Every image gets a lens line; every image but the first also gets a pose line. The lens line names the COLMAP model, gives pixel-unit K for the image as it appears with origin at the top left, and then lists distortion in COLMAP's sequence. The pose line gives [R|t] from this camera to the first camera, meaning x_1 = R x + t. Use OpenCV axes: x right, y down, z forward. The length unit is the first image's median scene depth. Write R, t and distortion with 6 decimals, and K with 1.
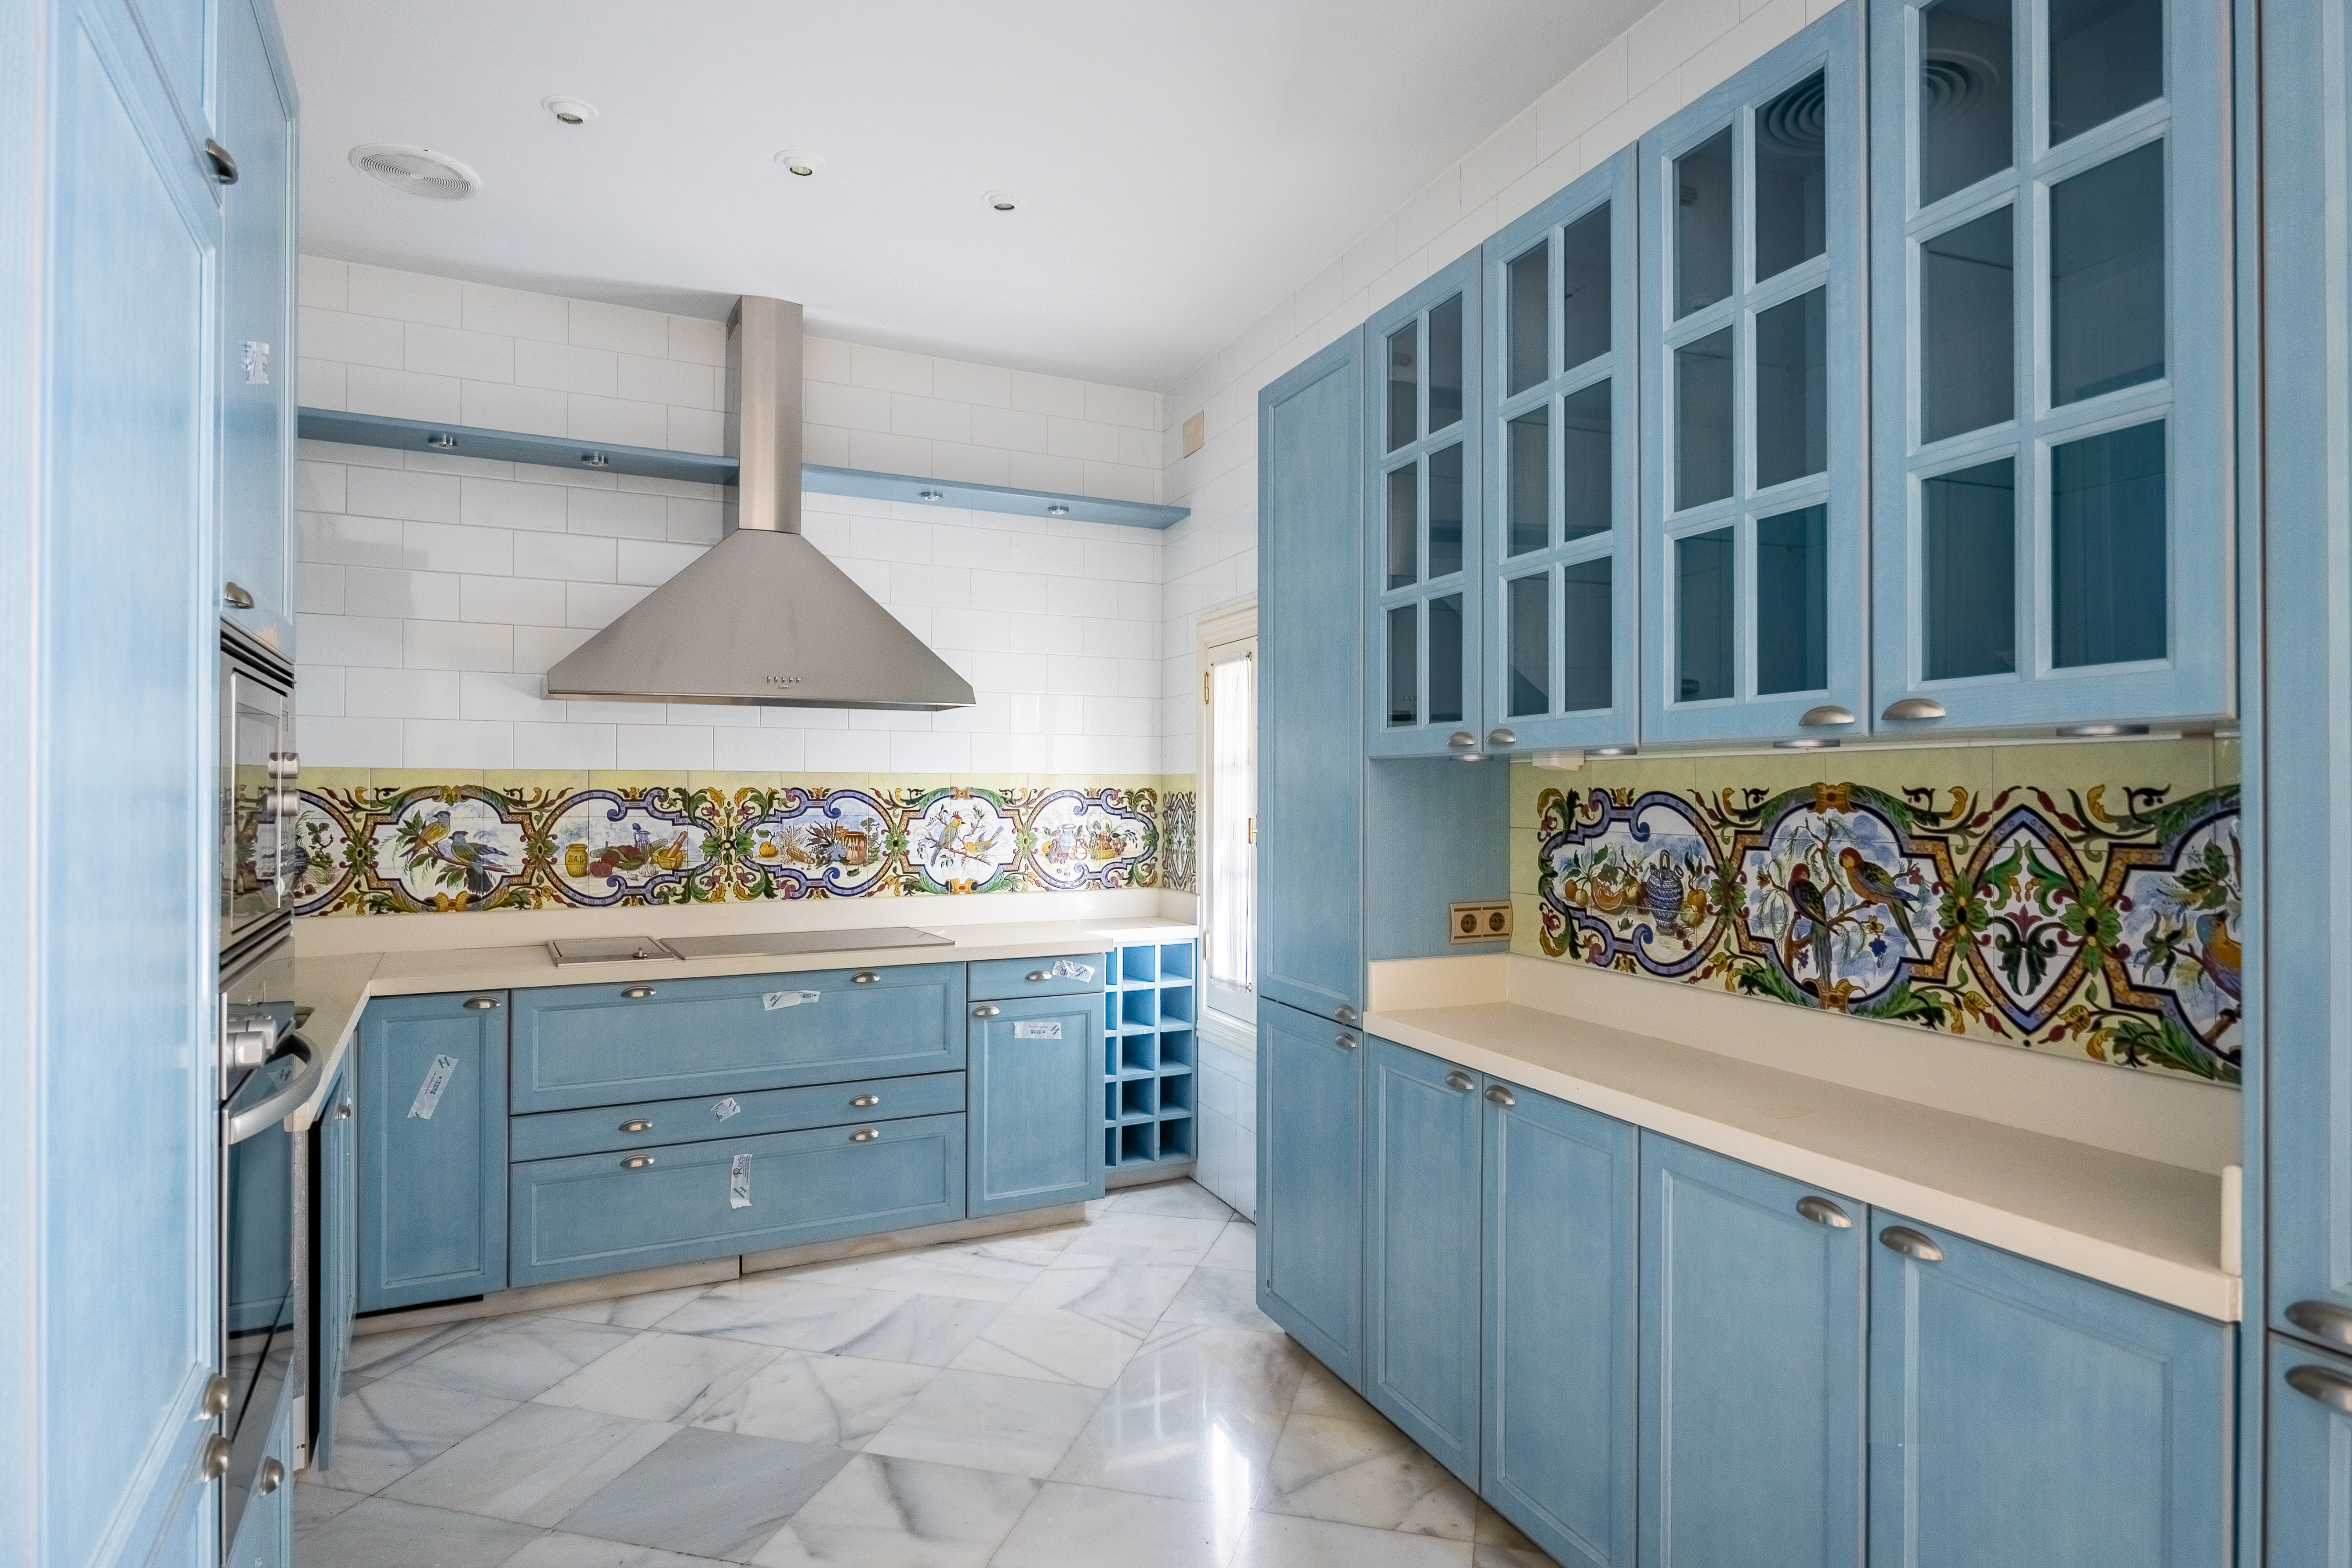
lens RADIAL K [[1320.2, 0, 1160.5], [0, 1320.2, 779.6], [0, 0, 1]] dist [-0.004797, -0.000654]
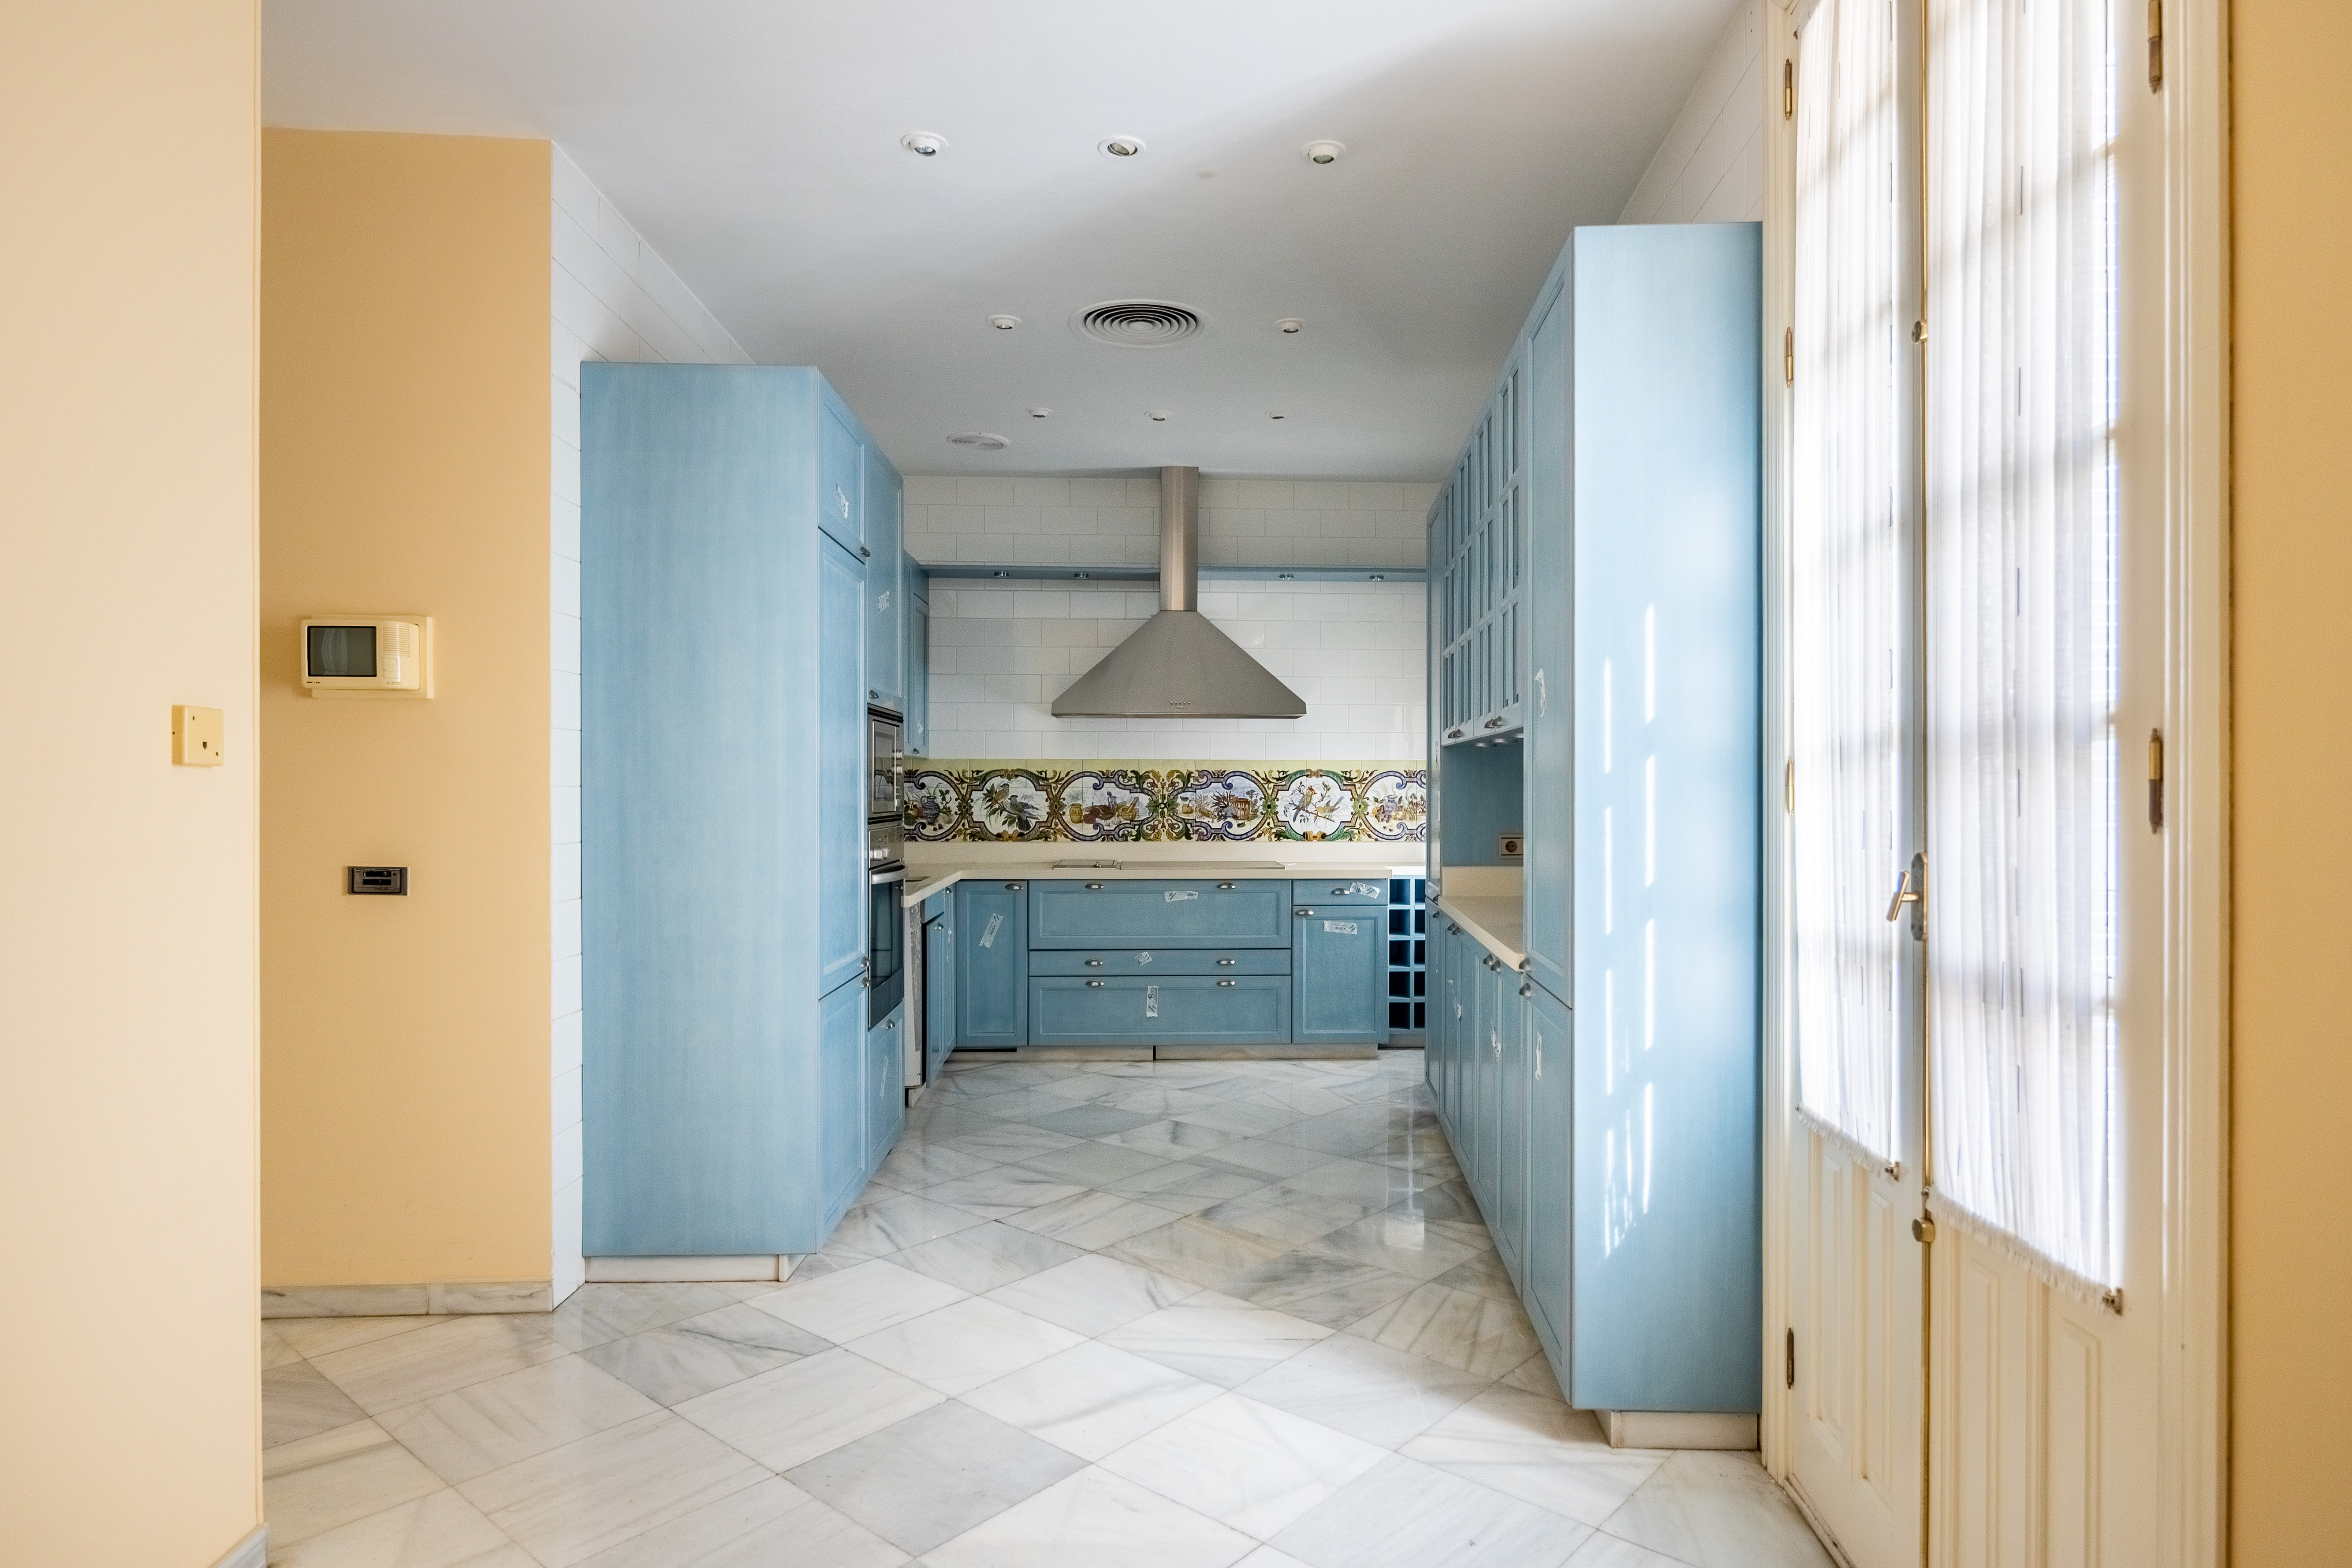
lens RADIAL K [[1320.1, 0, 1184.7], [0, 1320.1, 785.4], [0, 0, 1]] dist [-0.004797, -0.000654]
pose [[0.904048, -0.000956, -0.427431, 0.400099], [0.004497, 0.999963, 0.007276, 0.014310], [0.427408, -0.008500, 0.904019, -0.458856]]
